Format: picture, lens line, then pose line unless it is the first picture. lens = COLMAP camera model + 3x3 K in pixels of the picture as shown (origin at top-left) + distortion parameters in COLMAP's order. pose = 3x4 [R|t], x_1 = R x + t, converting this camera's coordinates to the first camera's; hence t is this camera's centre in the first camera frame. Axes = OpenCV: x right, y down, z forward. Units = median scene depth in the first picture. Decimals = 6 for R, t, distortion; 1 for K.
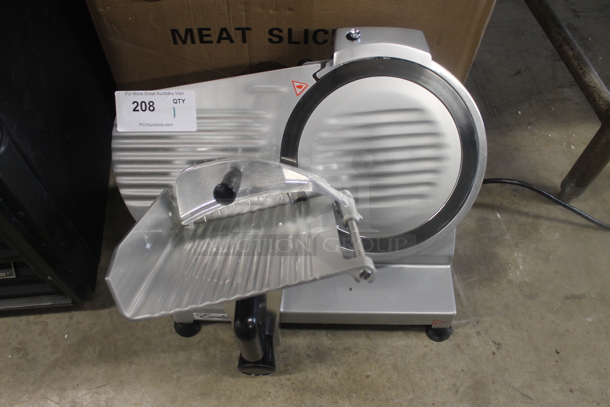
lens RADIAL K [[502.7, 0, 305.1], [0, 502.7, 201.5], [0, 0, 1]] dist [-0.069793, 0.015629]
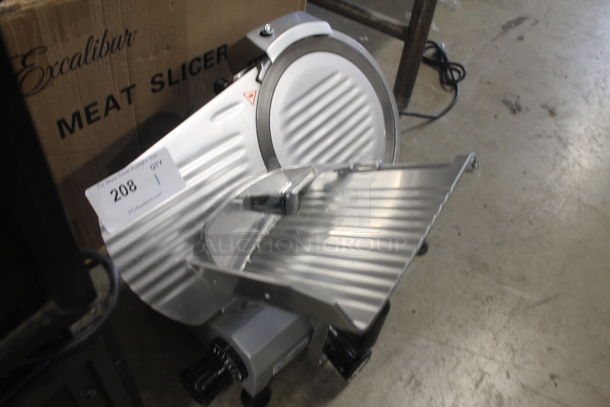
lens RADIAL K [[502.7, 0, 302.7], [0, 502.7, 209.0], [0, 0, 1]] dist [-0.069793, 0.015629]
pose [[0.681501, -0.514993, 0.519941, -0.492581], [0.568488, 0.819957, 0.067021, -0.042469], [-0.460845, 0.249905, 0.851569, 0.127317]]
